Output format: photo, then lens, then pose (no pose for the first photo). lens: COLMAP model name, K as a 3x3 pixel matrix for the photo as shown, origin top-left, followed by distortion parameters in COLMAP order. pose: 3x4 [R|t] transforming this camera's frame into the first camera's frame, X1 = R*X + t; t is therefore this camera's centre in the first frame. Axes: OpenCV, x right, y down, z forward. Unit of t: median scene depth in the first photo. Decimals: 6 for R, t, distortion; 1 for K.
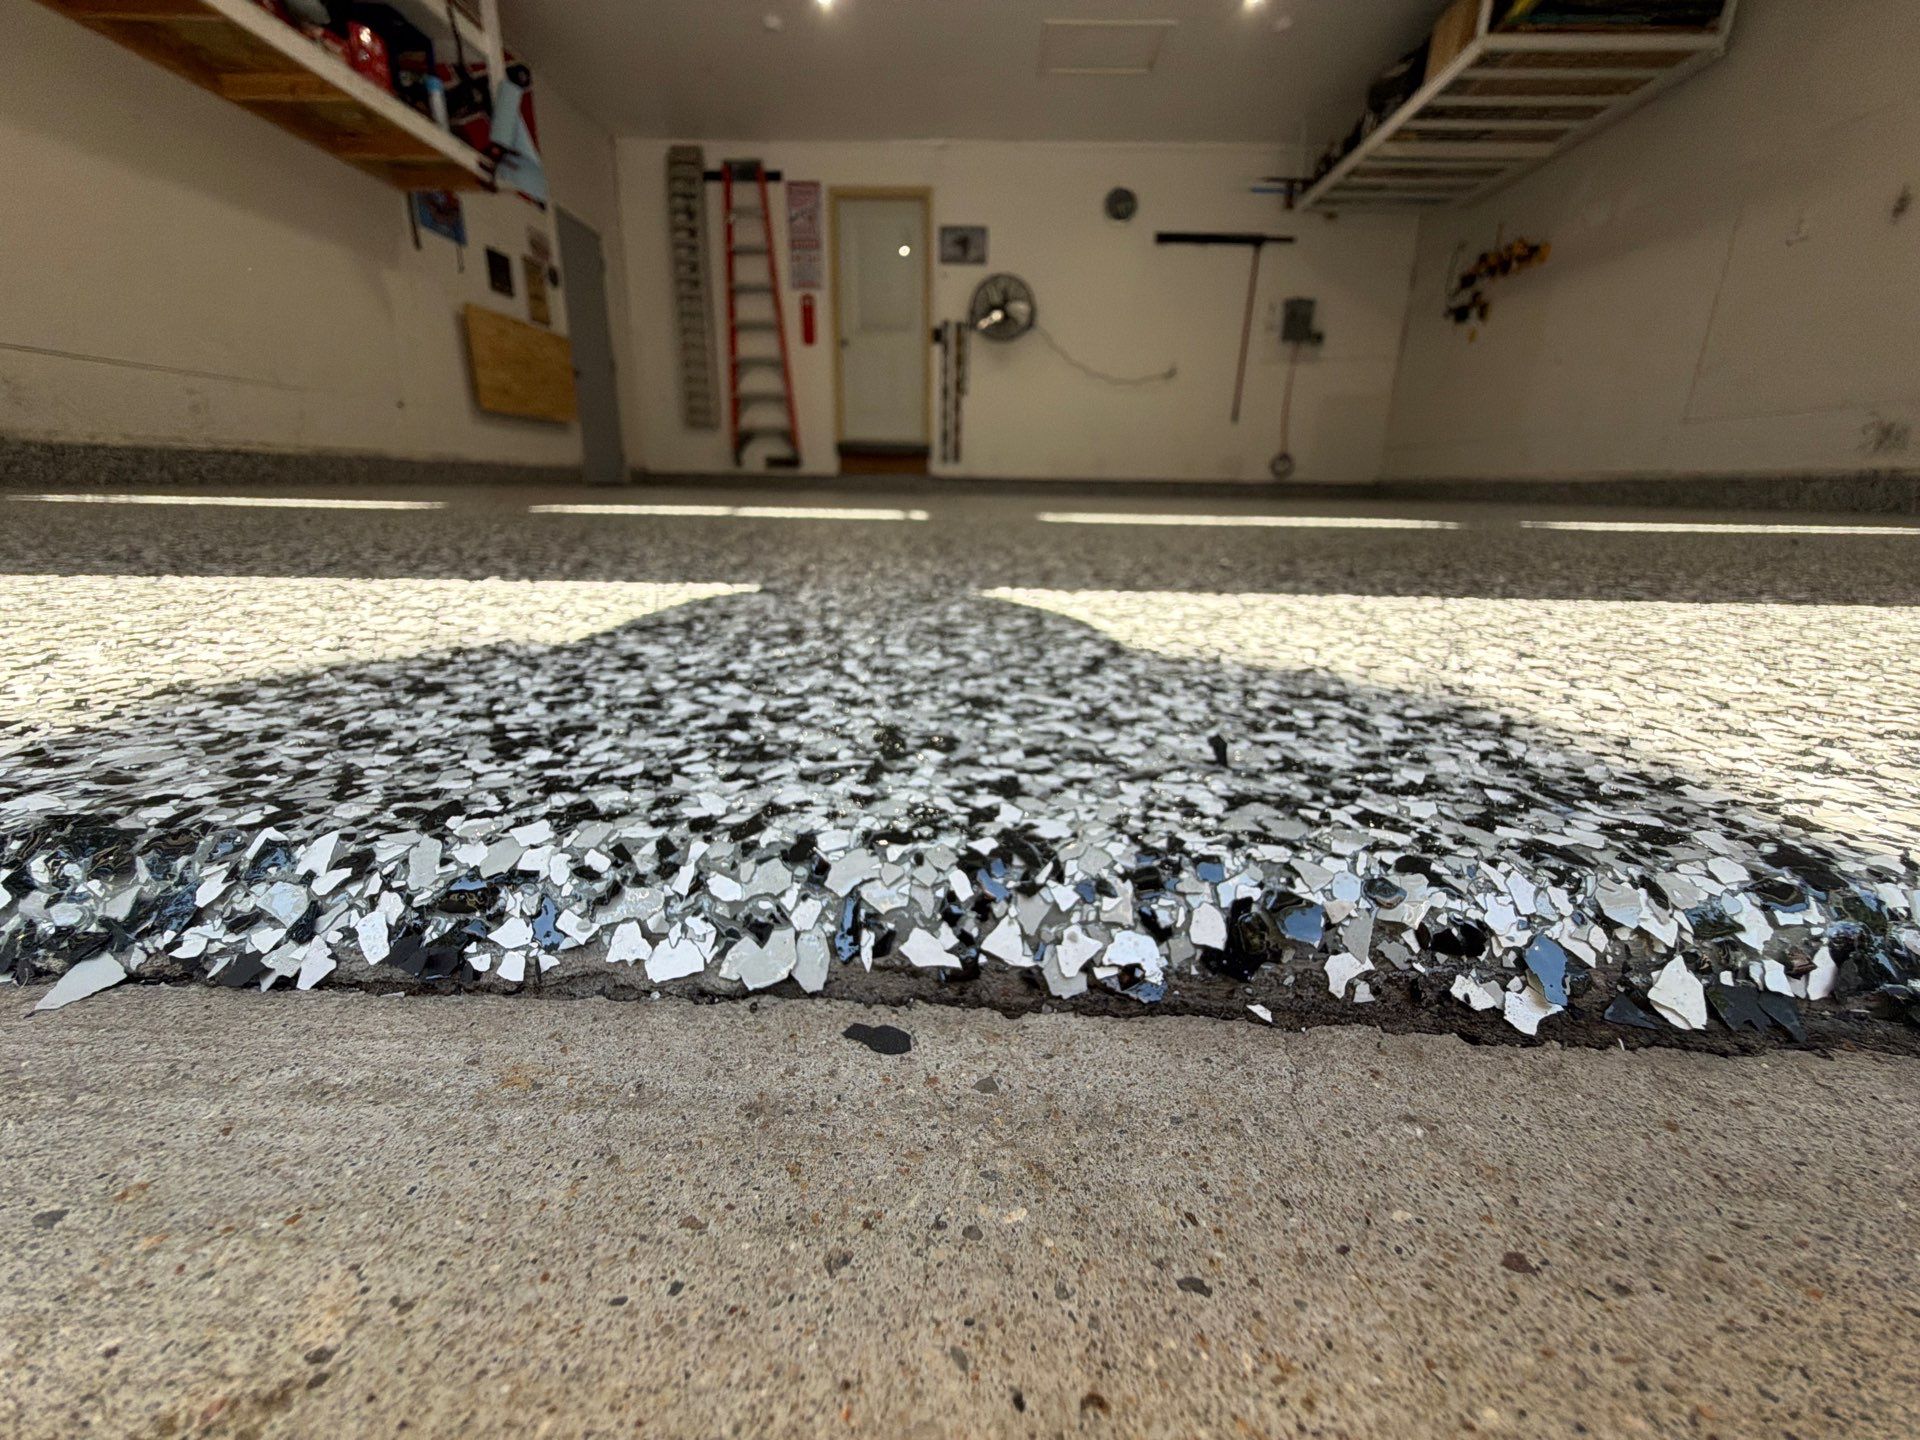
lens RADIAL K [[783.5, 0, 960.5], [0, 783.5, 716.9], [0, 0, 1]] dist [-0.000147, 0.000174]
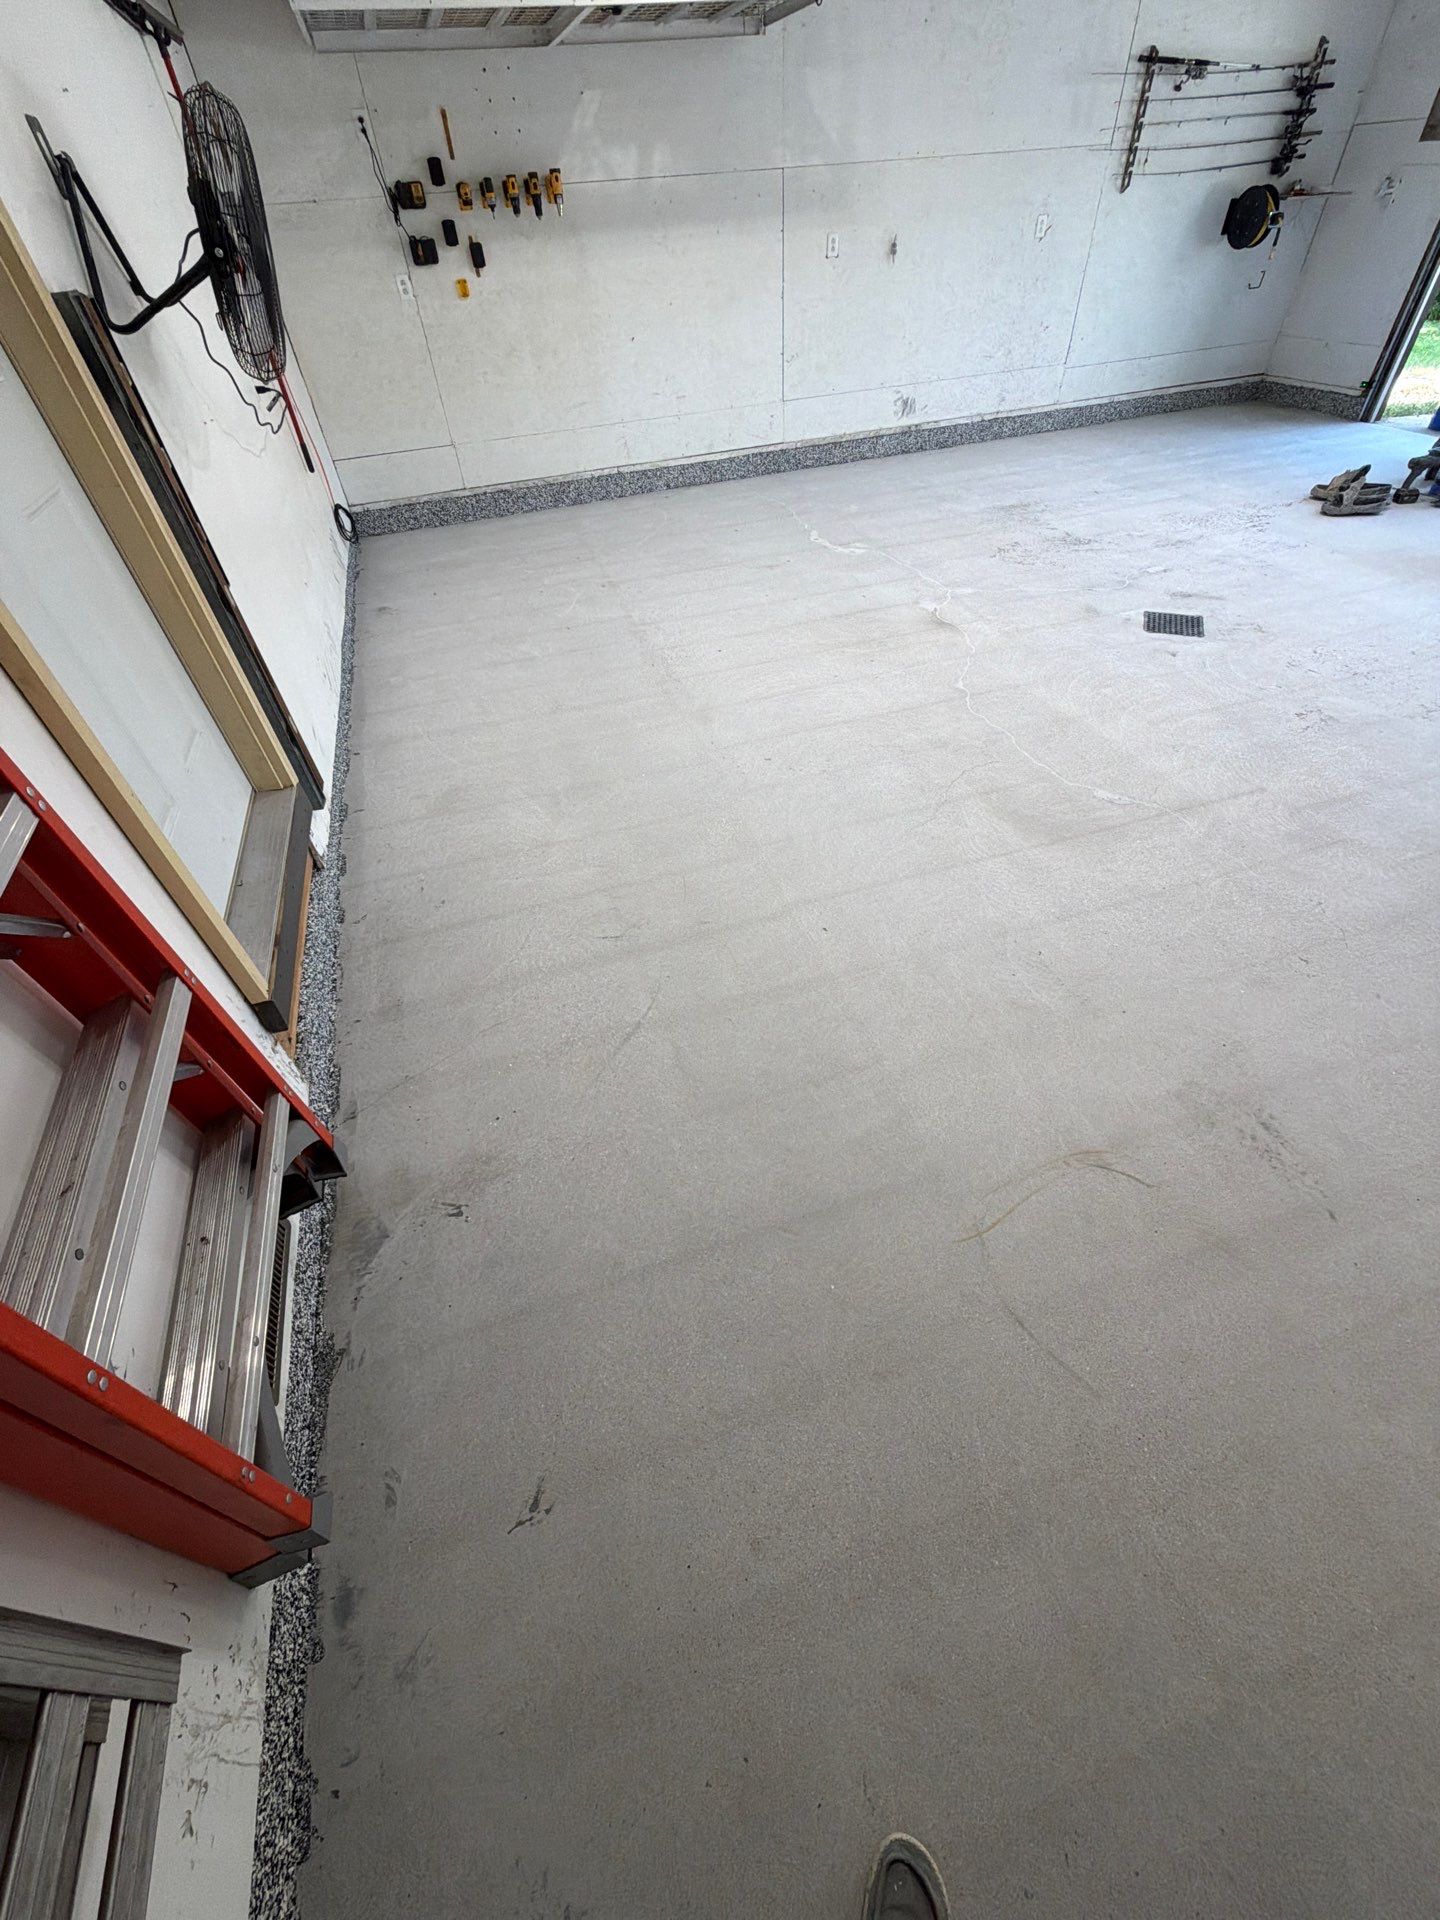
lens RADIAL K [[765.7, 0, 719.3], [0, 765.7, 958.5], [0, 0, 1]] dist [-0.000587, 0.000259]
pose [[-0.329966, -0.663278, 0.671703, -0.355333], [0.315325, 0.593240, 0.740700, -0.502473], [-0.889771, 0.456210, 0.013399, 0.930188]]
